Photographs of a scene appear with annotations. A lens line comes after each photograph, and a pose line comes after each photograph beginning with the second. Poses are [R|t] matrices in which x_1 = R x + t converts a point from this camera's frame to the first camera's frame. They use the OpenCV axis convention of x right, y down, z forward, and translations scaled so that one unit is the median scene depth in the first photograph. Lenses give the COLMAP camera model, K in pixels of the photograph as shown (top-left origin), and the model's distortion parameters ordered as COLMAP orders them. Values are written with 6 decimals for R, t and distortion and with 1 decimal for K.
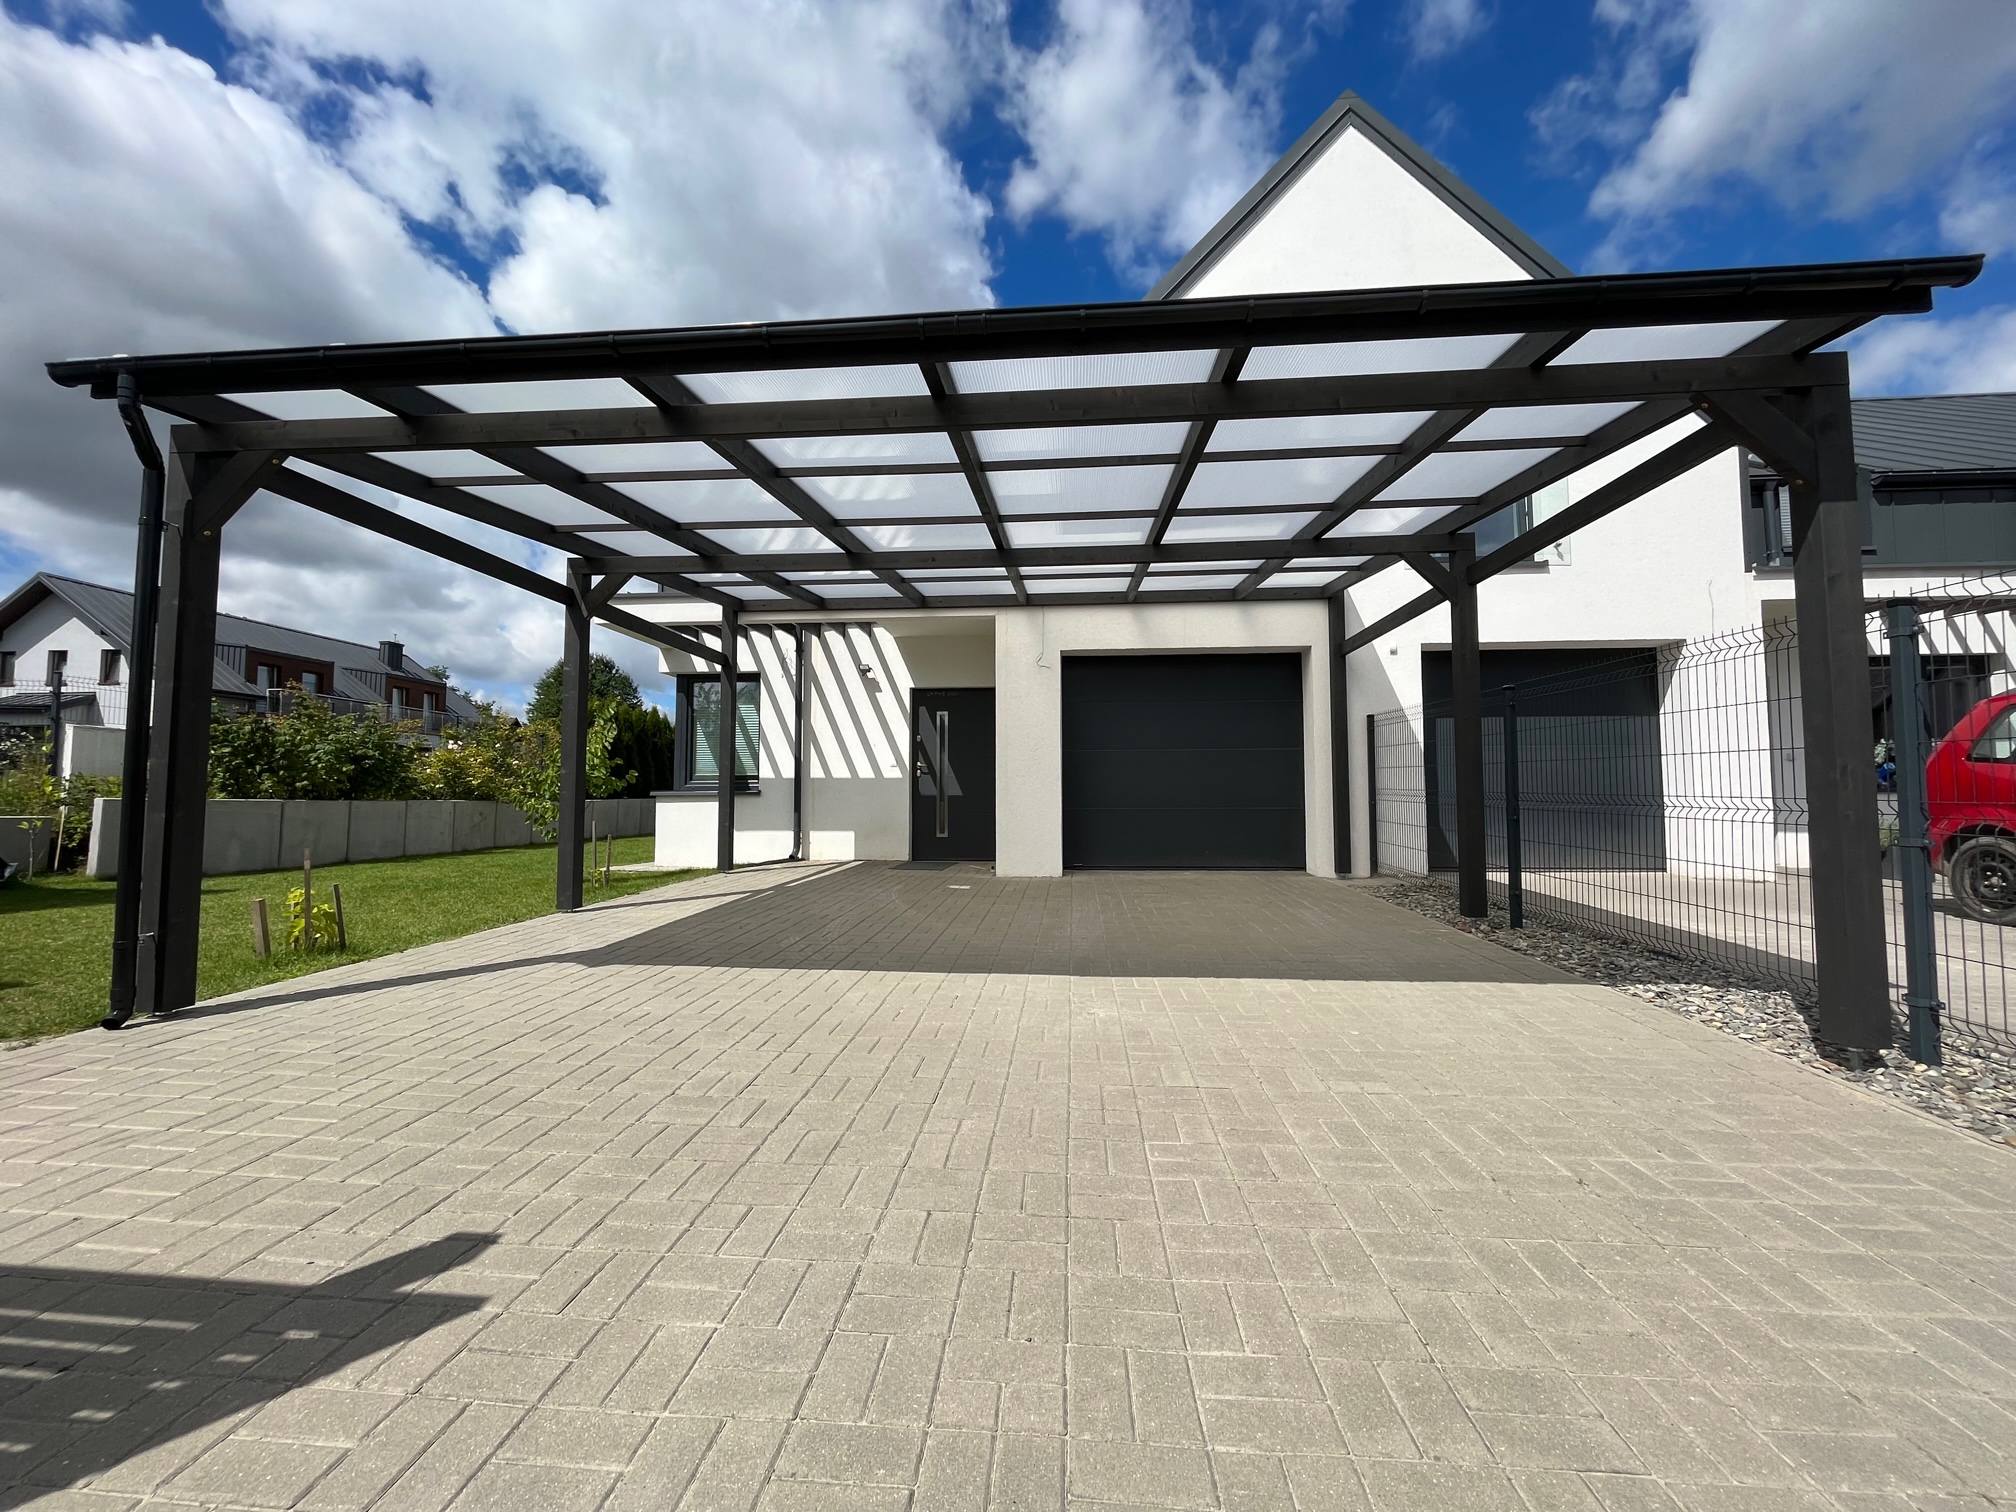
lens RADIAL K [[802.8, 0, 1003.9], [0, 802.8, 756.1], [0, 0, 1]] dist [-0.000528, -0.000519]
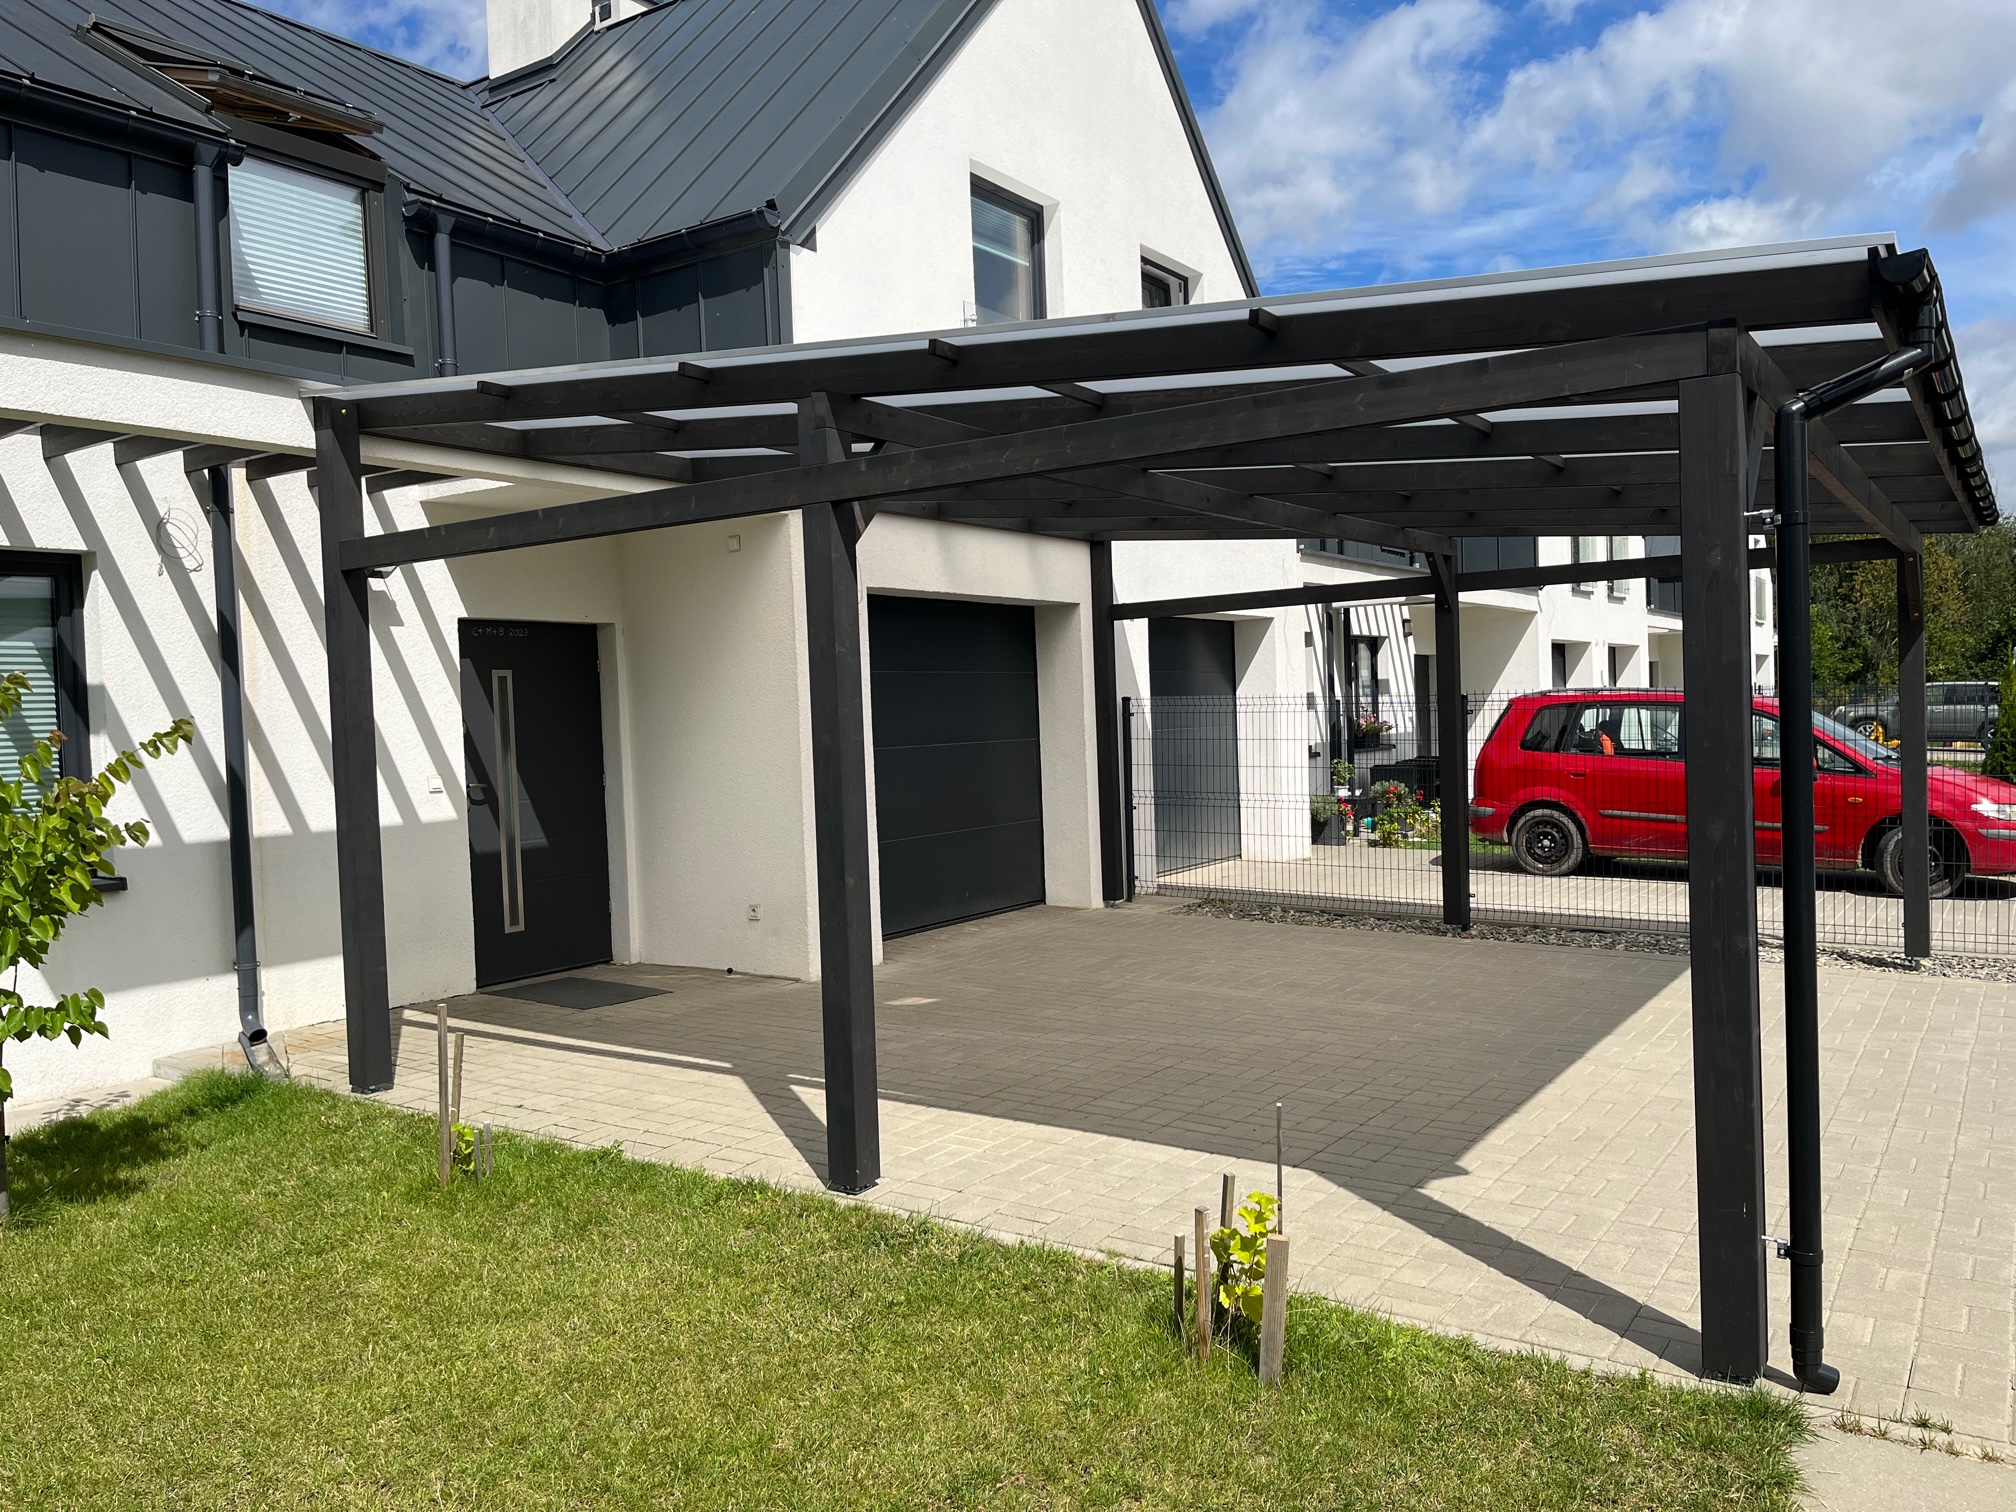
lens RADIAL K [[1497.5, 0, 1022.5], [0, 1497.5, 762.3], [0, 0, 1]] dist [0.032664, -0.013869]
pose [[0.477728, -0.043088, 0.877450, -2.205369], [-0.014901, 0.998255, 0.057133, -0.174628], [-0.878381, -0.040369, 0.476253, 0.938726]]
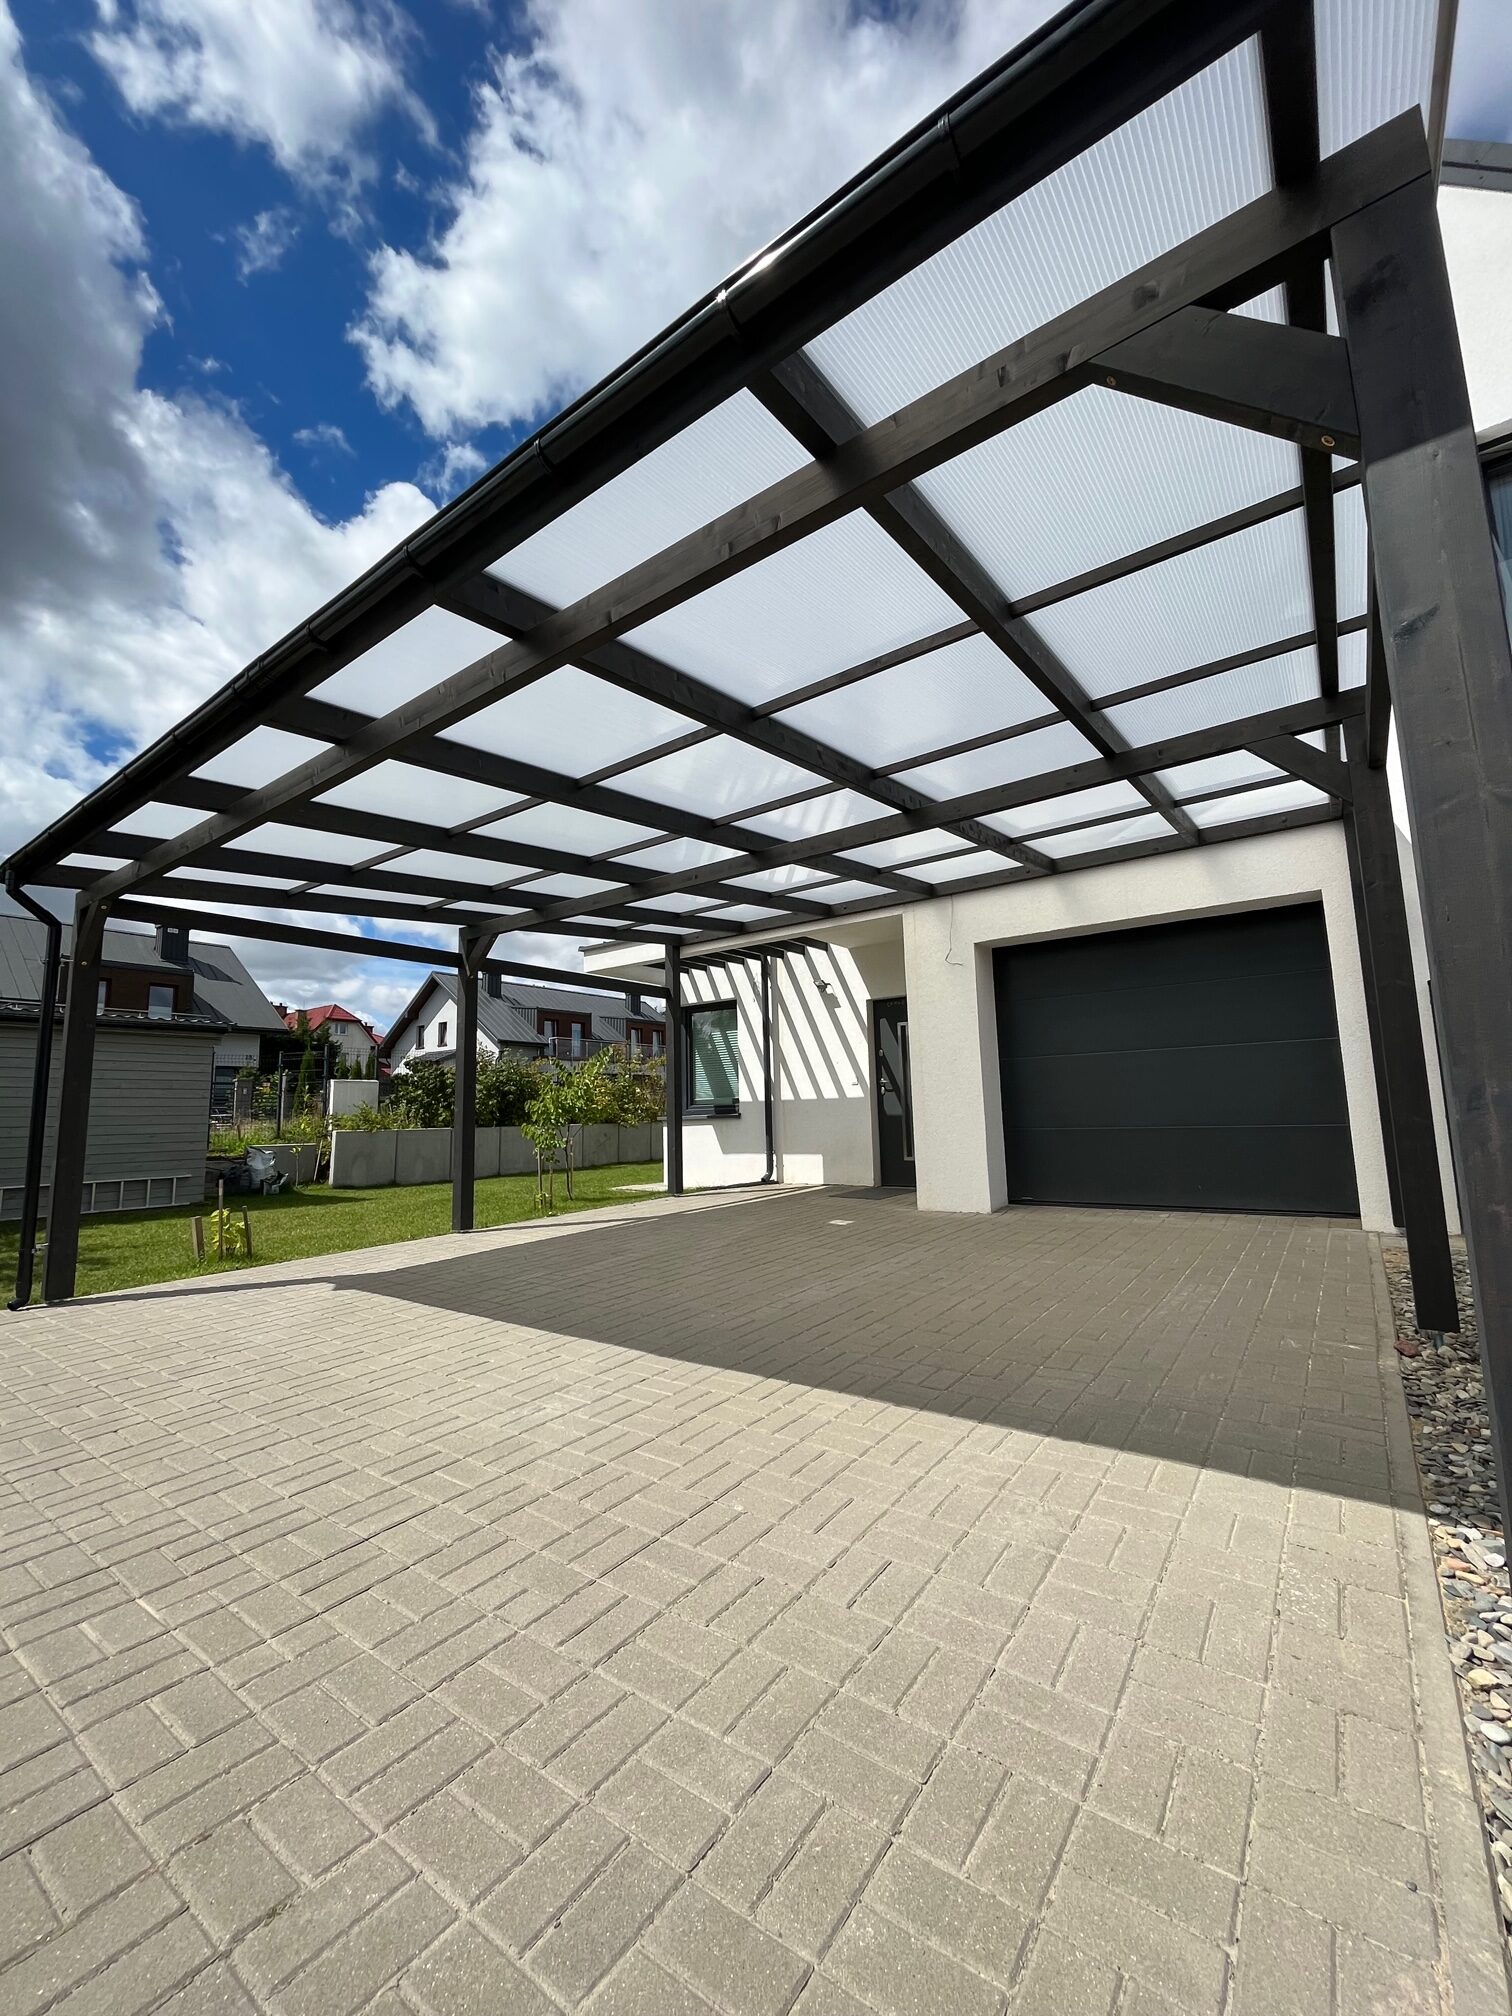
lens RADIAL K [[802.8, 0, 761.7], [0, 802.8, 1008.1], [0, 0, 1]] dist [-0.000528, -0.000519]
pose [[0.852432, -0.090905, -0.514875, 0.803567], [0.055173, 0.994911, -0.084313, -0.010607], [0.519919, 0.043464, 0.853109, 0.407883]]
